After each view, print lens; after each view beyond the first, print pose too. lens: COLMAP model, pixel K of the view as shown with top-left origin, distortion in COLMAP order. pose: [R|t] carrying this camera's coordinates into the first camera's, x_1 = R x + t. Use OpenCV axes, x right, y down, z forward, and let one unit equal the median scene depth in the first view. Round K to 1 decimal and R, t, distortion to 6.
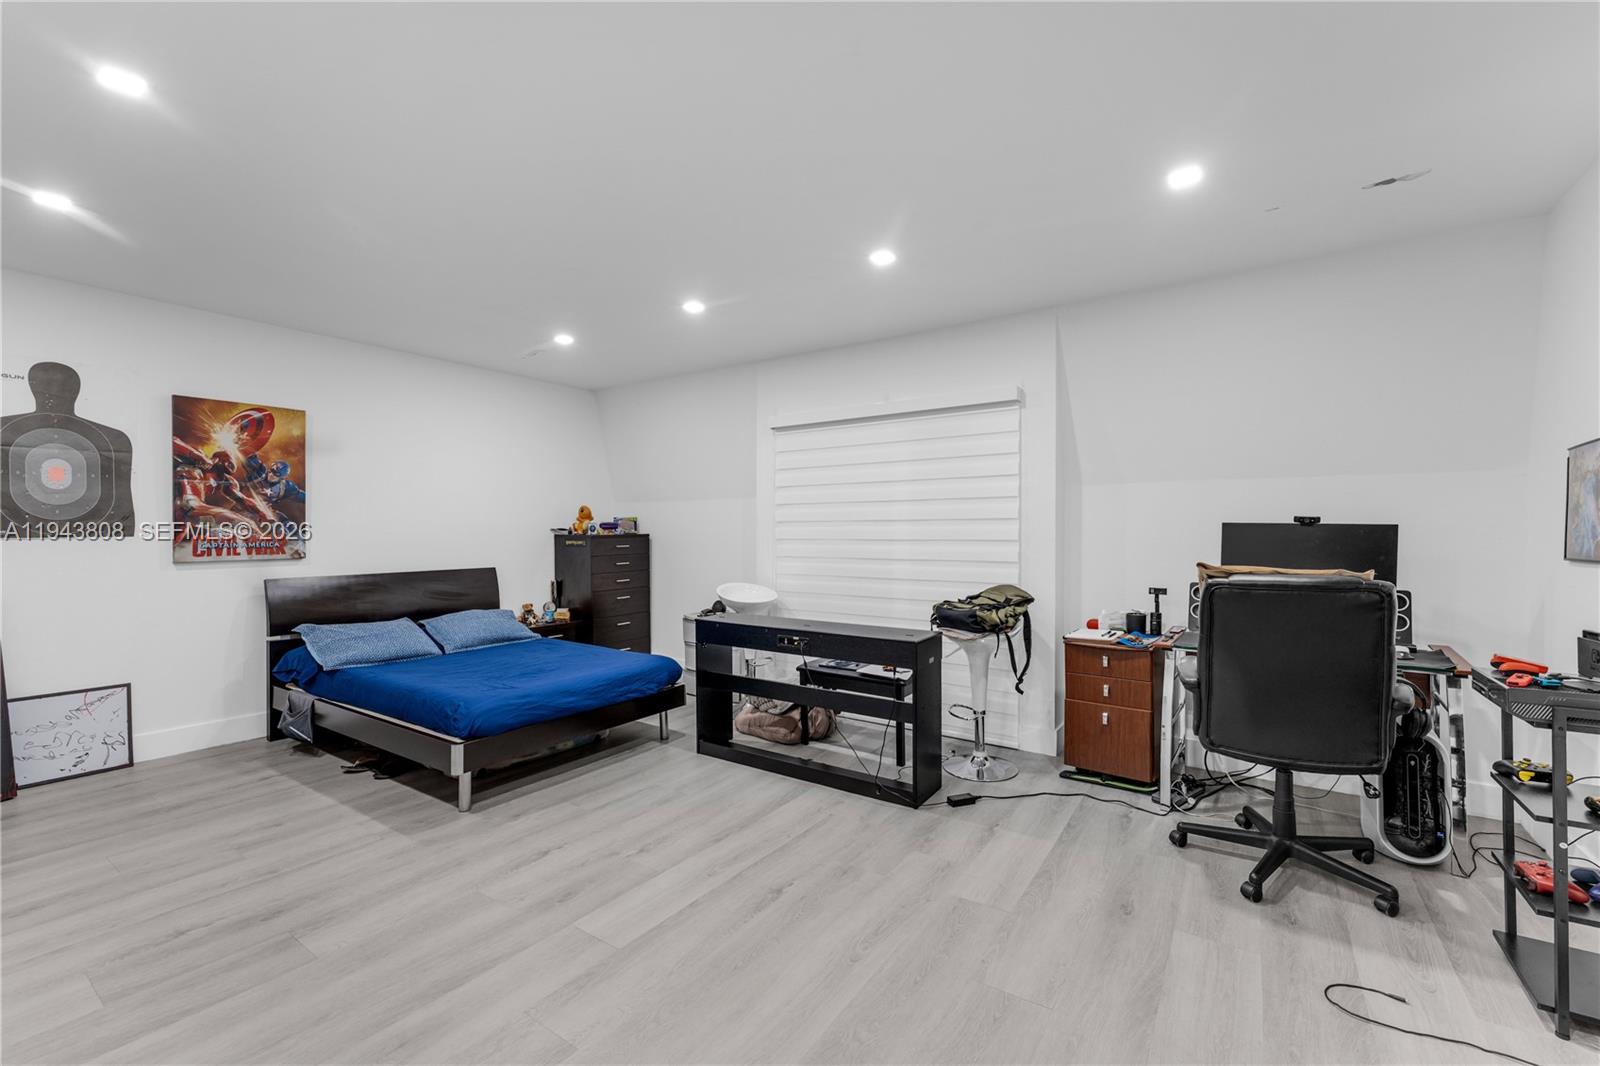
lens RADIAL K [[648.9, 0, 794.6], [0, 648.9, 542.6], [0, 0, 1]] dist [-0.000103, 0.000137]
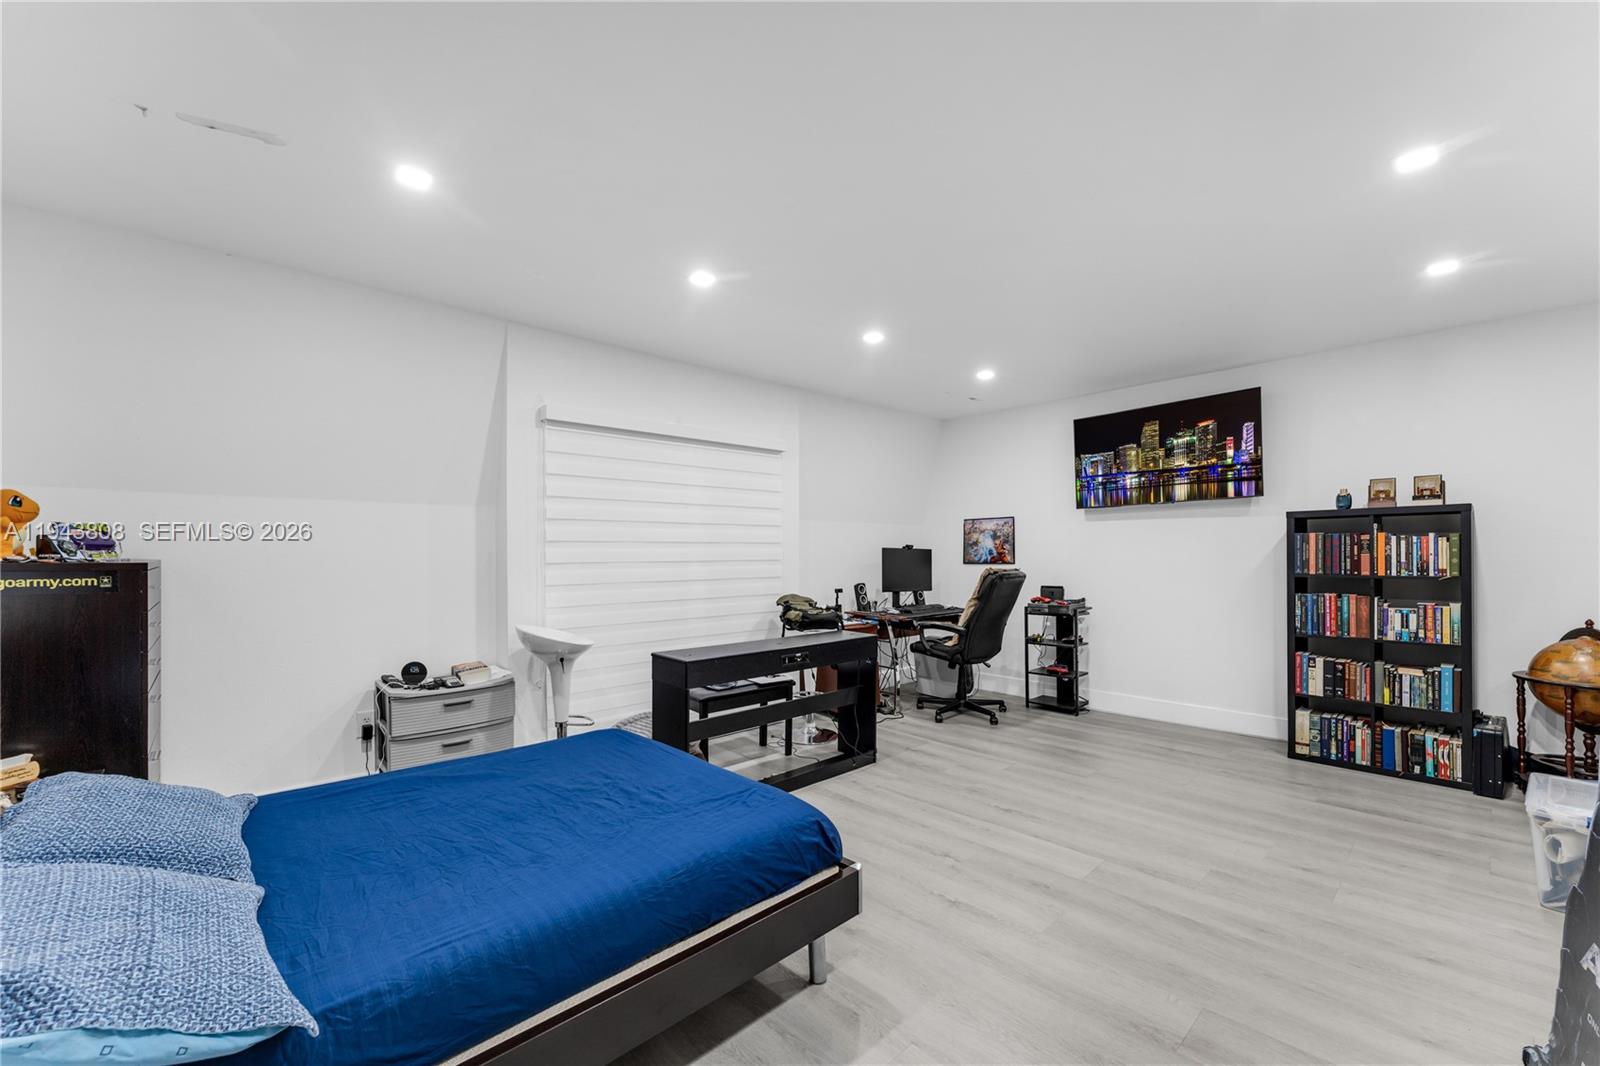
lens RADIAL K [[627.6, 0, 801.7], [0, 627.6, 572.3], [0, 0, 1]] dist [0.000126, -0.000063]
pose [[0.245203, -0.030689, 0.968986, -1.171026], [0.022103, 0.999416, 0.026059, -0.014425], [-0.969220, 0.015028, 0.245738, 0.897761]]
